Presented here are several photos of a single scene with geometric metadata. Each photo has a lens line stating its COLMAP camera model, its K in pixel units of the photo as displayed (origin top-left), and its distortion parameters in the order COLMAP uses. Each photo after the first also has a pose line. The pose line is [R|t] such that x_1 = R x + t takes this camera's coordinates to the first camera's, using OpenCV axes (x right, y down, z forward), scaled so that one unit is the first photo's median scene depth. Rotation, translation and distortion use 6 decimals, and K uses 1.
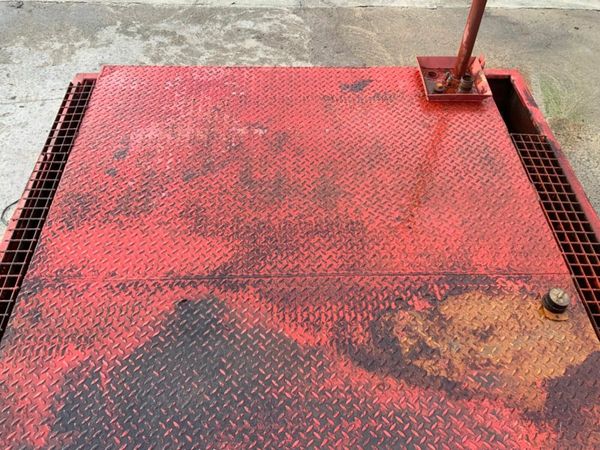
lens RADIAL K [[505.7, 0, 301.6], [0, 505.7, 215.6], [0, 0, 1]] dist [0.066662, -0.144335]
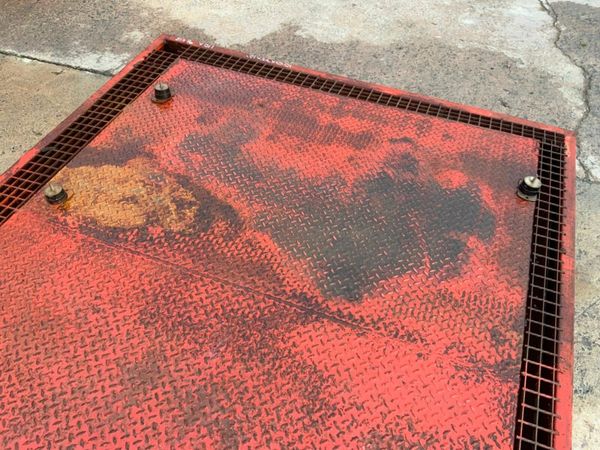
lens RADIAL K [[505.7, 0, 301.6], [0, 505.7, 215.6], [0, 0, 1]] dist [0.066662, -0.144335]
pose [[-0.922257, -0.309129, 0.232122, -0.313187], [0.262825, -0.061074, 0.962909, -0.814567], [-0.283487, 0.949057, 0.137573, 0.709557]]
